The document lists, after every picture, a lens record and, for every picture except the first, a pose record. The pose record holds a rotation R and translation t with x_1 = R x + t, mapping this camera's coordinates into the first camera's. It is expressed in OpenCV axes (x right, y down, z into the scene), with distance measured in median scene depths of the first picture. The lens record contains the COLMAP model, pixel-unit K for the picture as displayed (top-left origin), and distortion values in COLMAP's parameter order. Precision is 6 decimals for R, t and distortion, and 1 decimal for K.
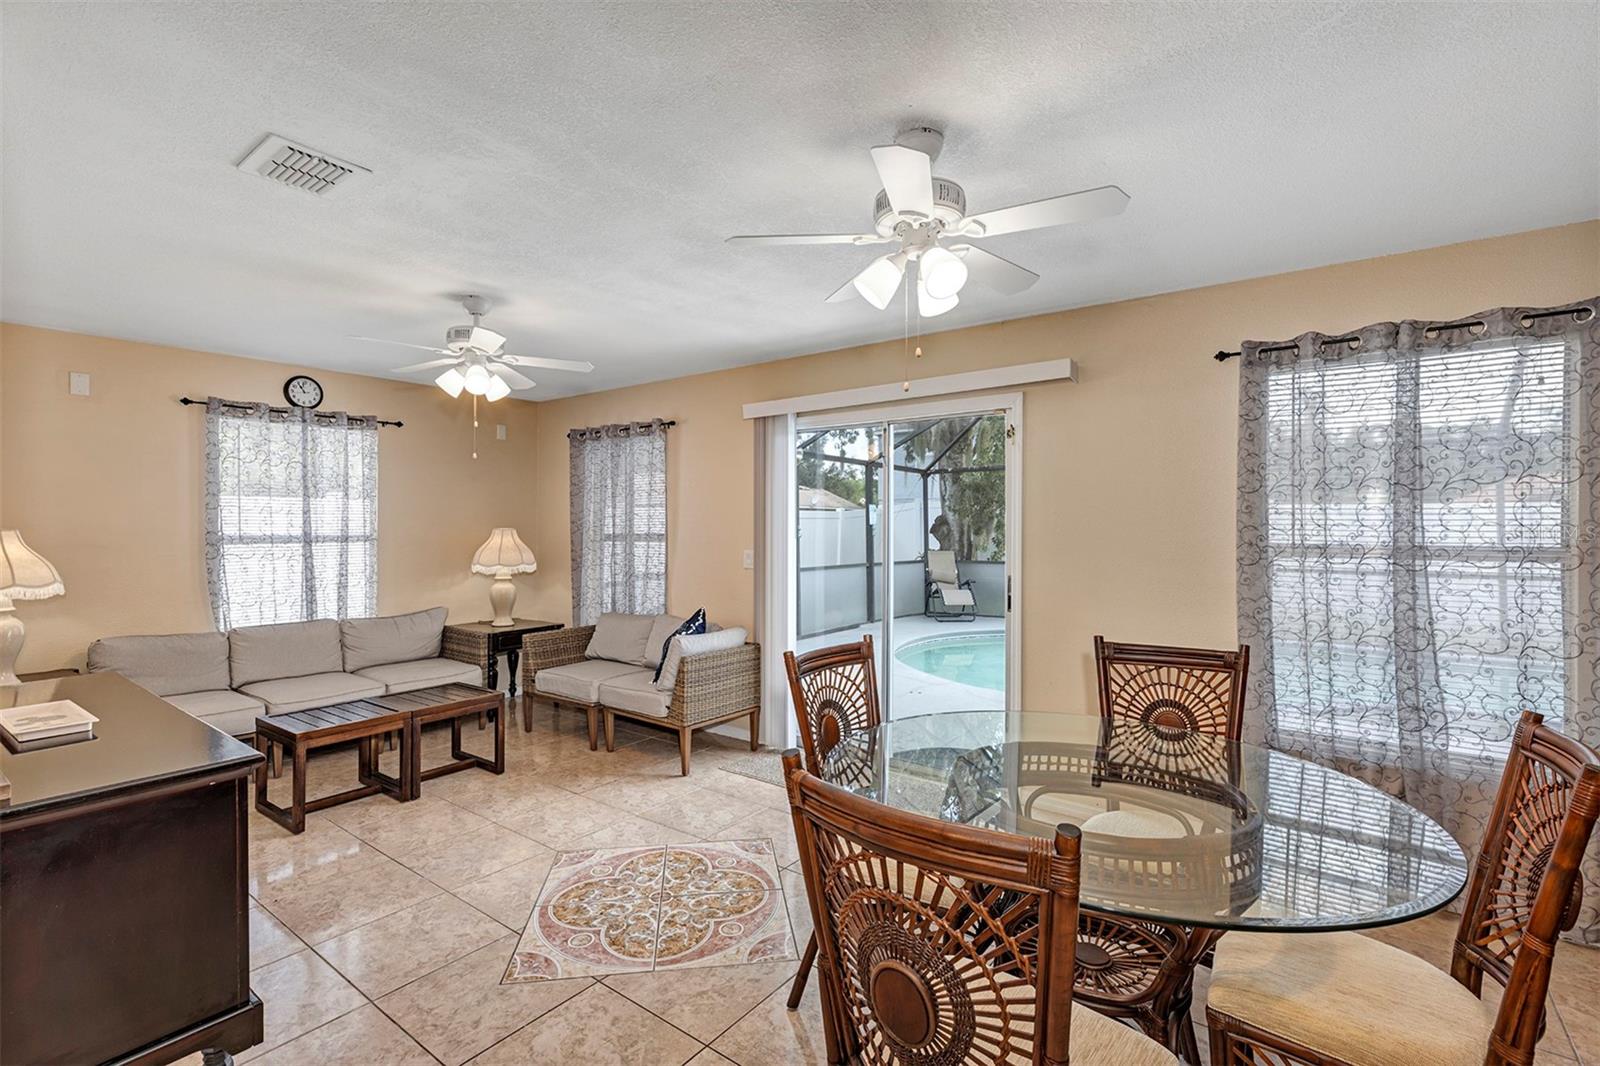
lens RADIAL K [[738.2, 0, 799.6], [0, 738.2, 532.6], [0, 0, 1]] dist [0.001220, -0.000350]
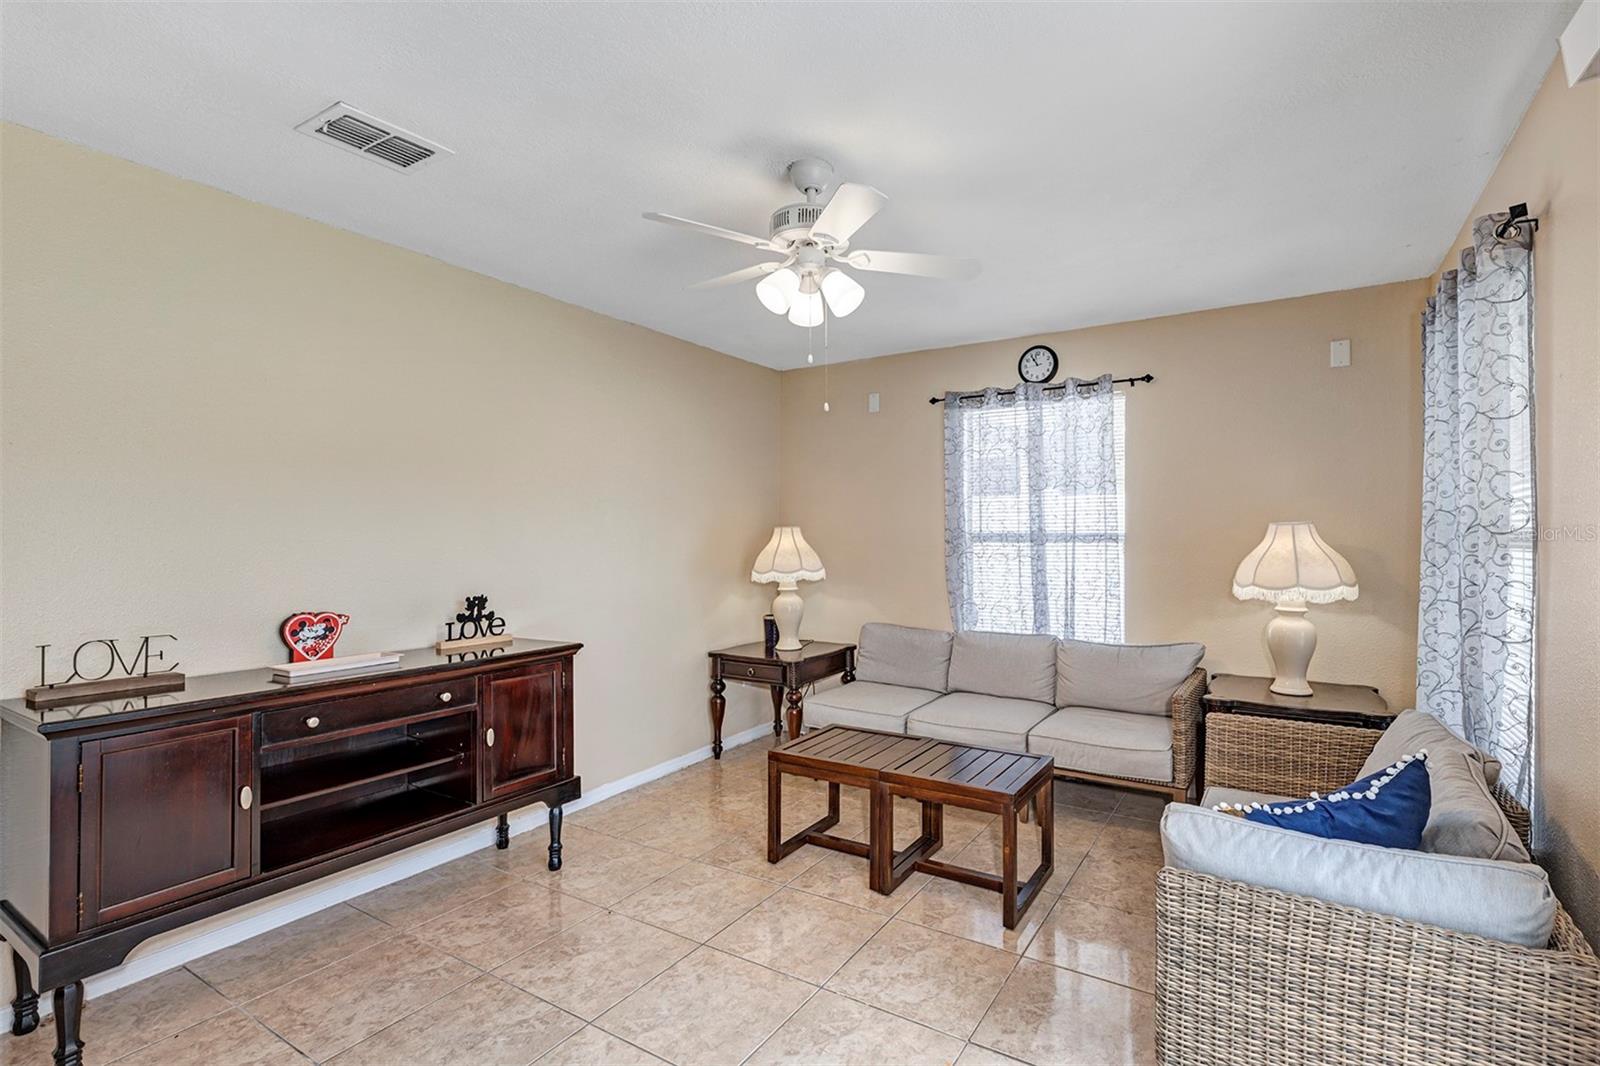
lens RADIAL K [[738.2, 0, 803.4], [0, 738.2, 532.2], [0, 0, 1]] dist [0.001220, -0.000350]
pose [[0.077682, -0.000383, -0.996978, 0.156463], [-0.009193, 0.999957, -0.001100, 0.005731], [0.996936, 0.009251, 0.077675, 0.677336]]
